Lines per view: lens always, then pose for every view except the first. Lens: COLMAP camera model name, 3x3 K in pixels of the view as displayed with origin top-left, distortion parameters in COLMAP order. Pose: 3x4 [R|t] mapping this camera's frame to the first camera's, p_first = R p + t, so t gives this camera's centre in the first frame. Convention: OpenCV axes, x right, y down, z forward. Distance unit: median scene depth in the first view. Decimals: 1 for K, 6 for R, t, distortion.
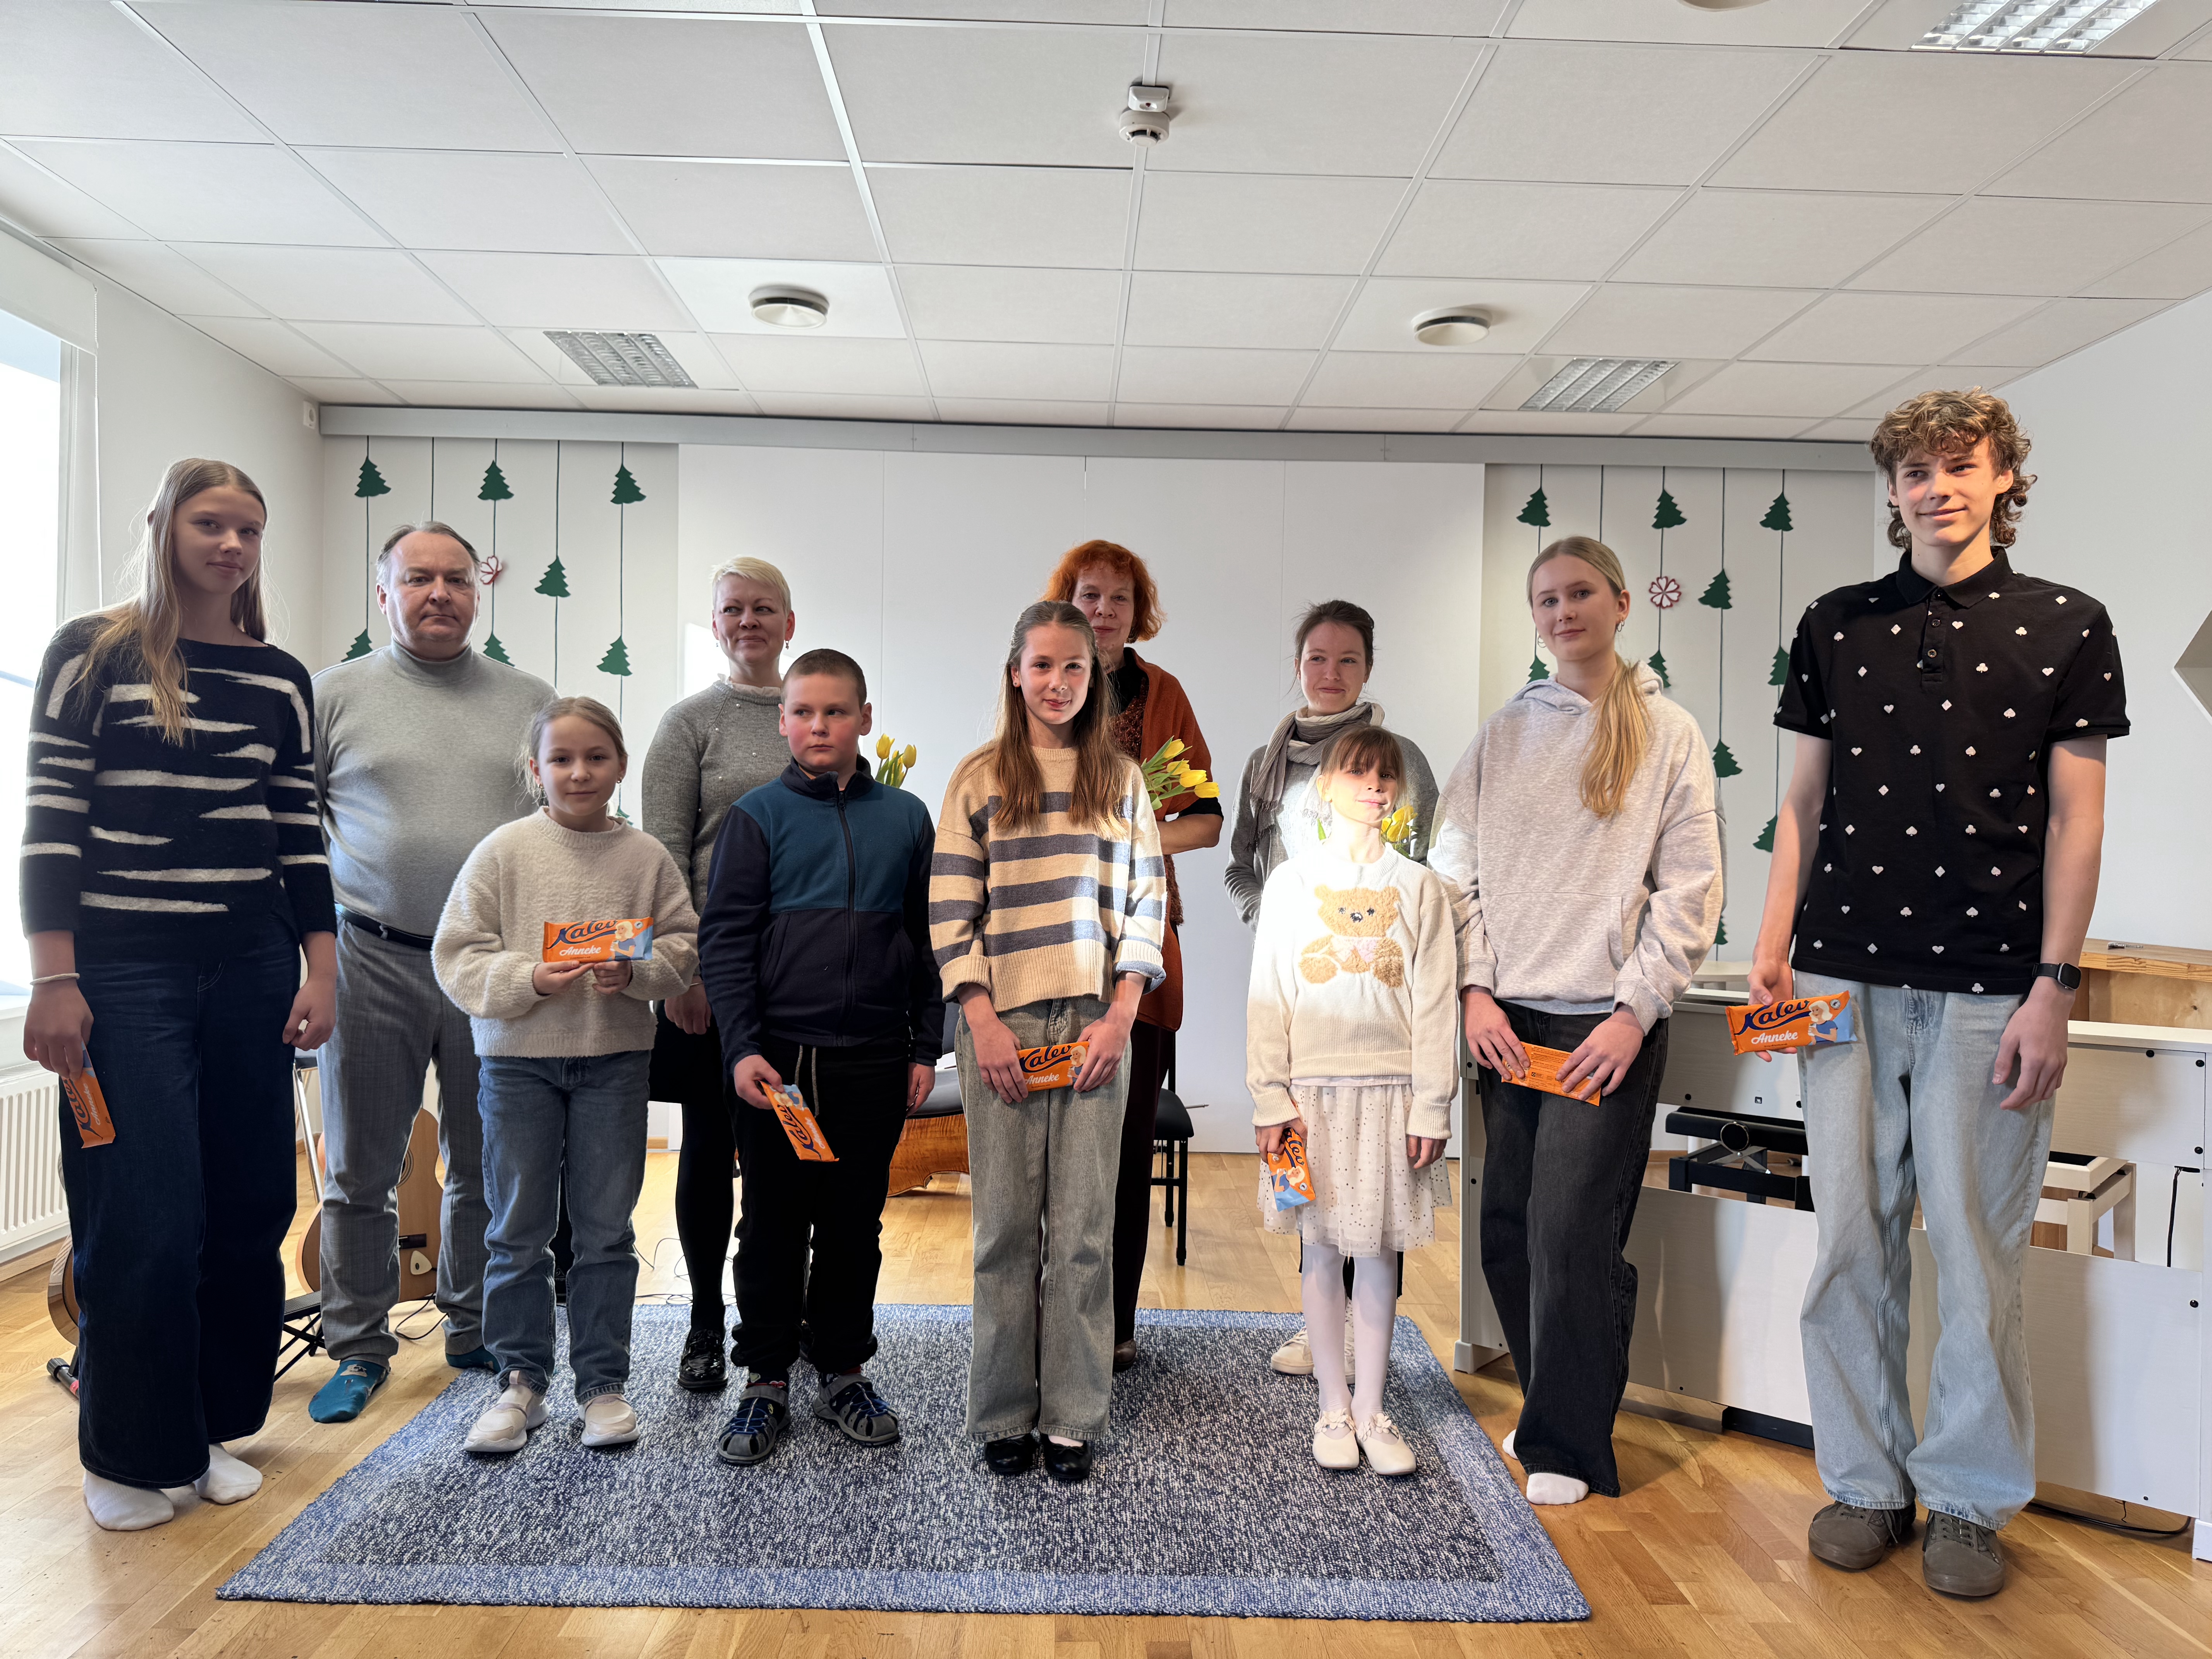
lens RADIAL K [[1567.9, 0, 1104.9], [0, 1567.9, 825.5], [0, 0, 1]] dist [0.072223, -0.090170]
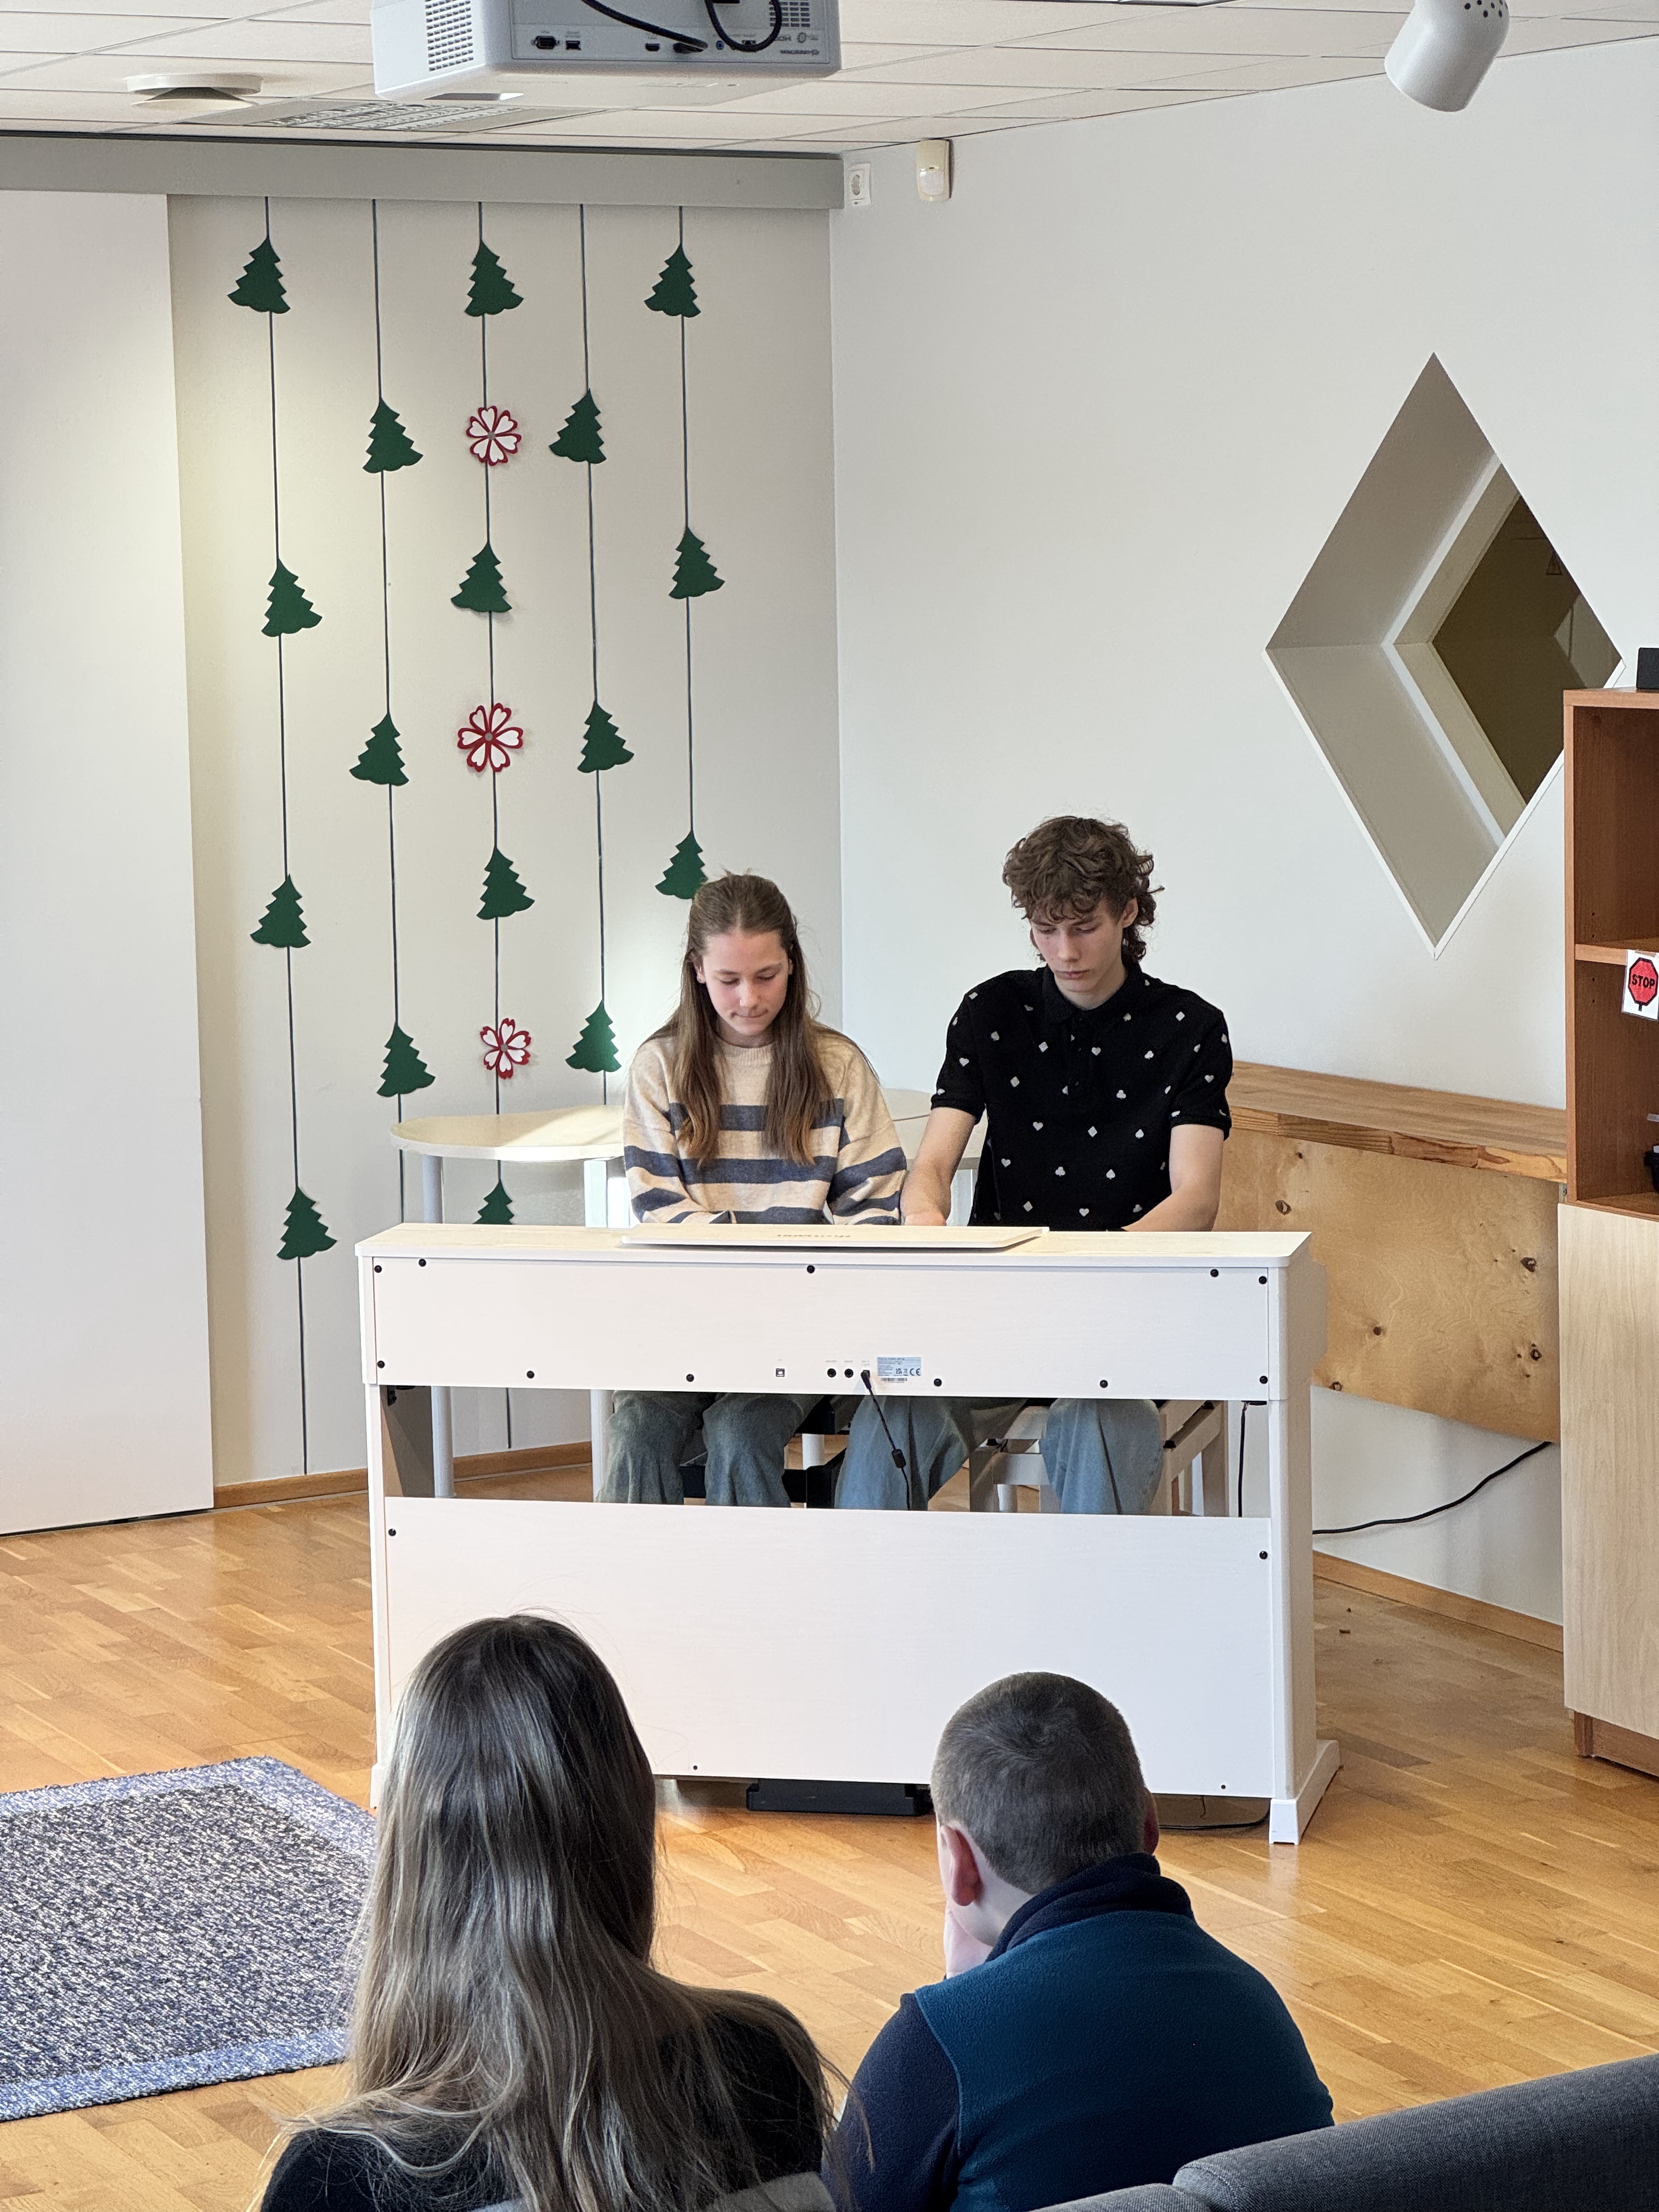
lens RADIAL K [[4967.4, 0, 822.0], [0, 4967.4, 1034.5], [0, 0, 1]] dist [0.191485, 0.000000]
pose [[0.887744, -0.083489, 0.452703, -0.622461], [0.032074, 0.992244, 0.120097, -0.268284], [-0.459219, -0.092095, 0.883536, -1.074108]]
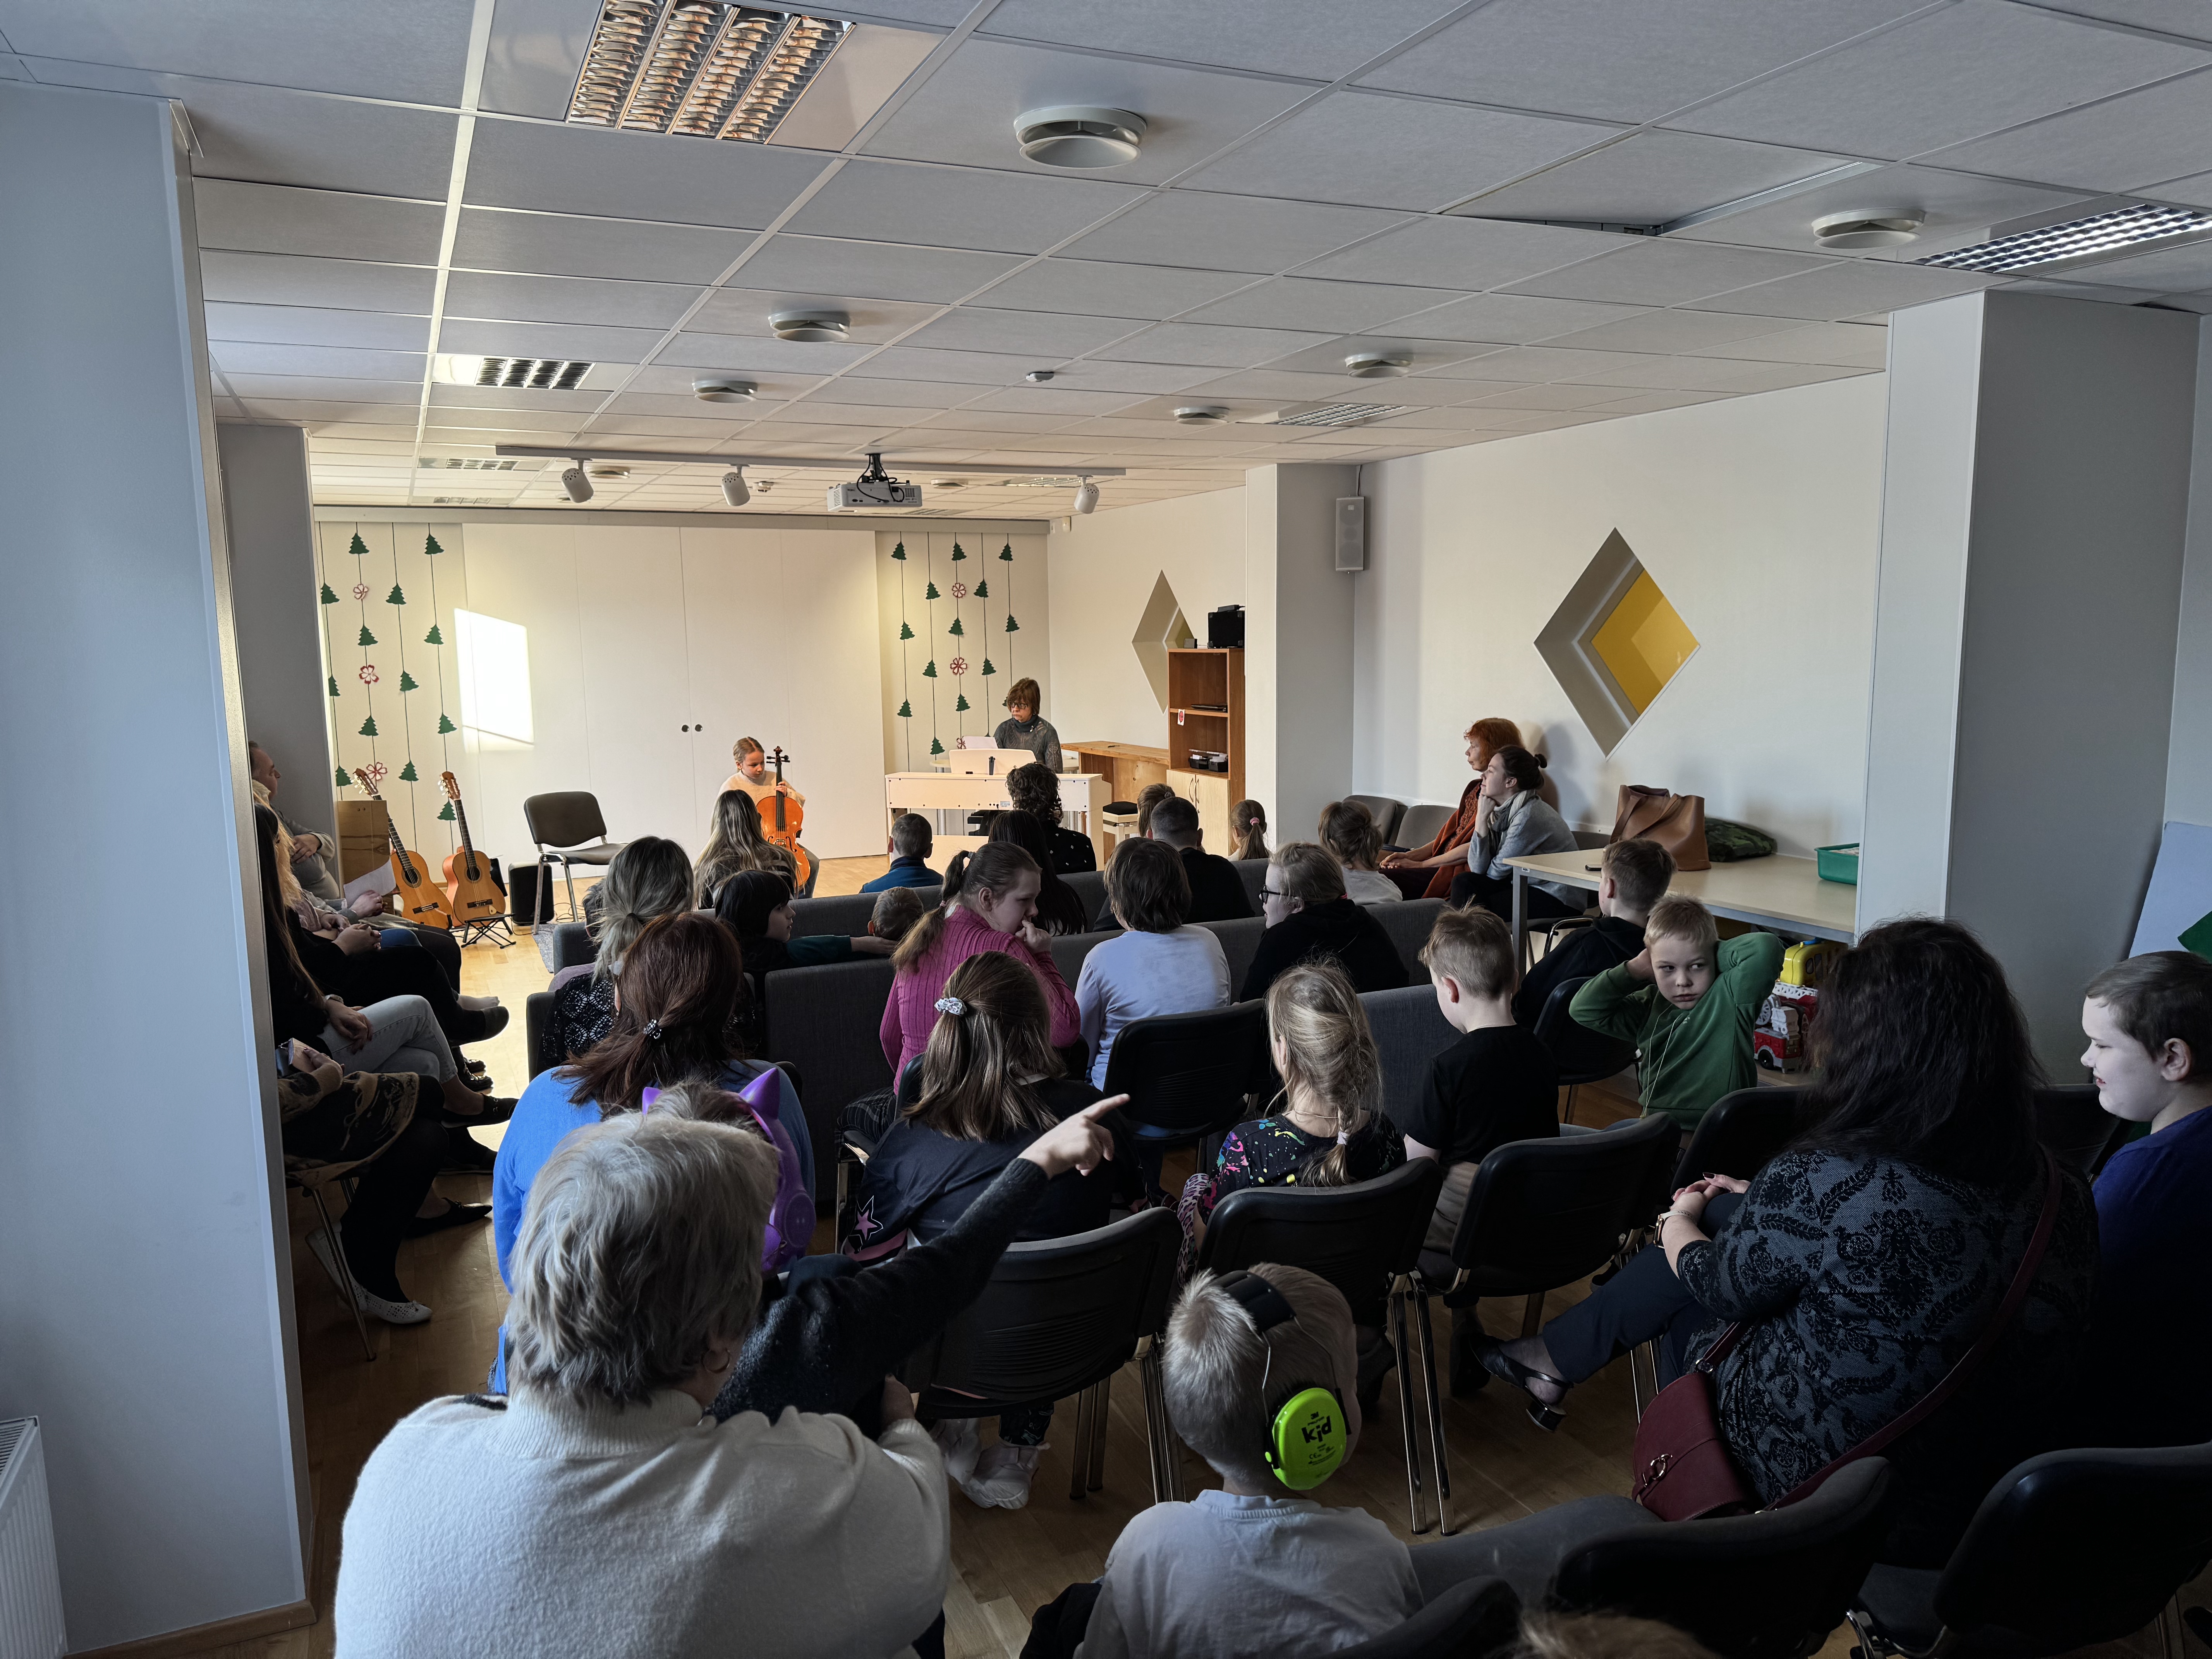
lens RADIAL K [[1567.9, 0, 1120.8], [0, 1567.9, 822.8], [0, 0, 1]] dist [0.072223, -0.090170]
pose [[0.919115, -0.078940, 0.385999, -0.556596], [0.027585, 0.990211, 0.136824, -0.222054], [-0.393021, -0.115109, 0.912296, -2.025243]]
